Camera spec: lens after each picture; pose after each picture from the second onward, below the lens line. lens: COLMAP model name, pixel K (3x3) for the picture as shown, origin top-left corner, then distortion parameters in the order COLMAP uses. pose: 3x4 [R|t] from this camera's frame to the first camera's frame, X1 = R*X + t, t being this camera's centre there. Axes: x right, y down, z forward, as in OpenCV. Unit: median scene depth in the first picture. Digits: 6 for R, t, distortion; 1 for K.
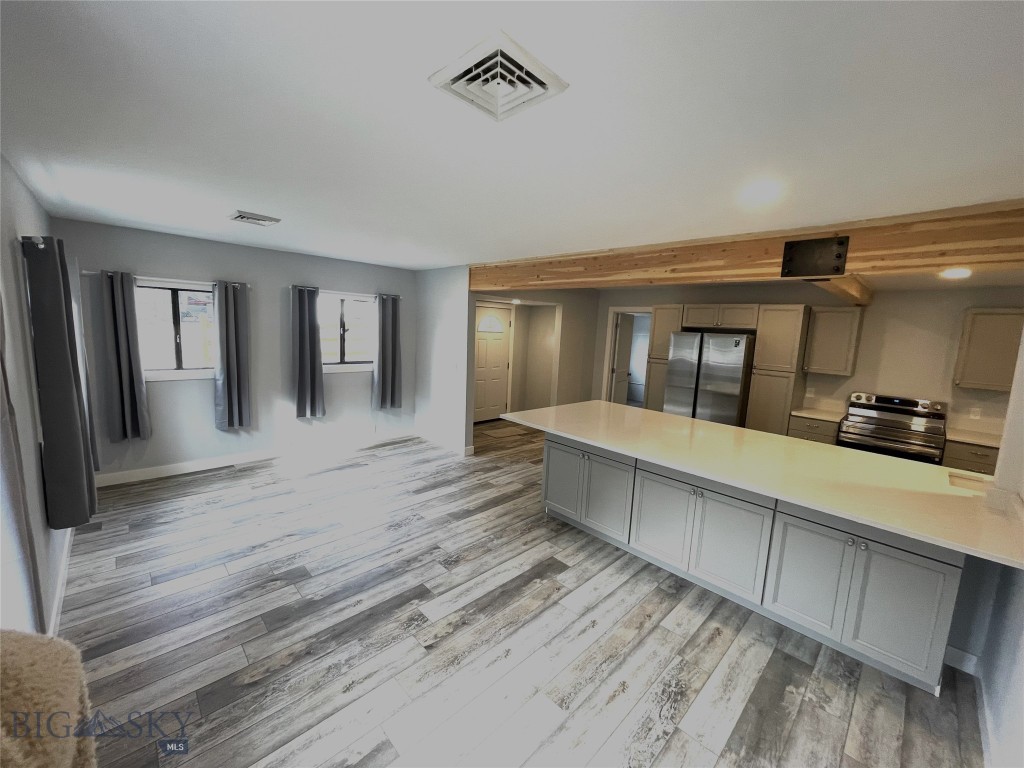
lens RADIAL K [[411.8, 0, 510.8], [0, 411.8, 379.2], [0, 0, 1]] dist [-0.004744, 0.001542]
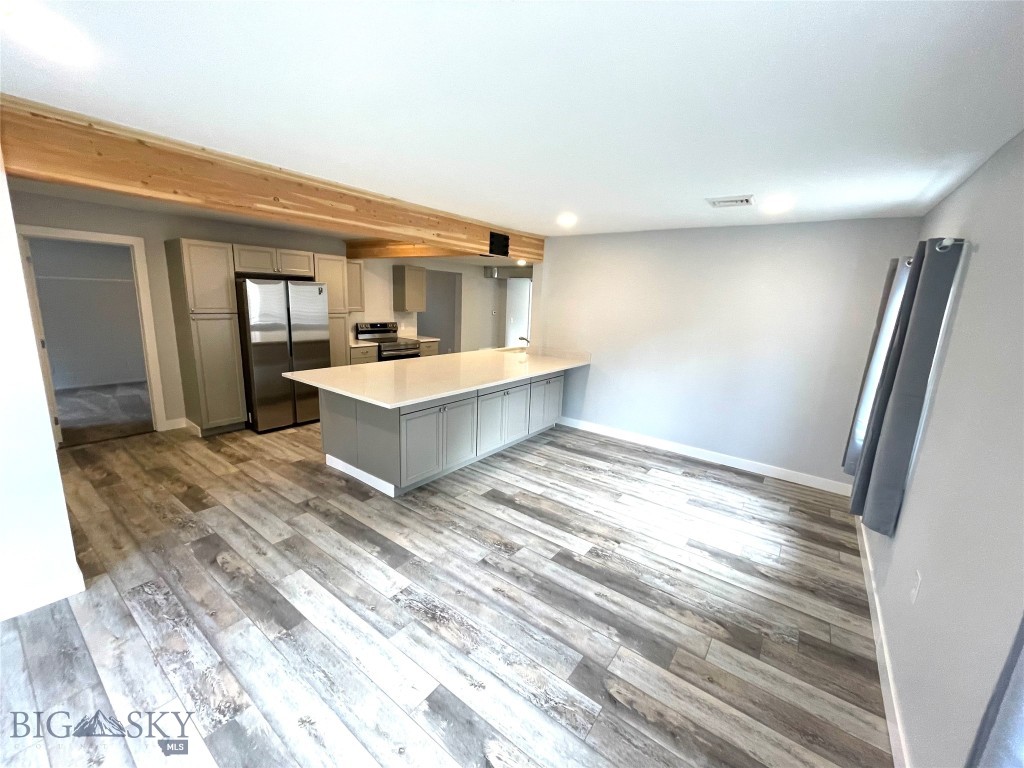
lens RADIAL K [[411.8, 0, 509.4], [0, 411.8, 386.3], [0, 0, 1]] dist [-0.004744, 0.001542]
pose [[-0.159853, -0.268636, 0.949885, -1.023344], [0.075934, 0.956062, 0.283161, -0.194146], [-0.984216, 0.117393, -0.132430, 1.166724]]
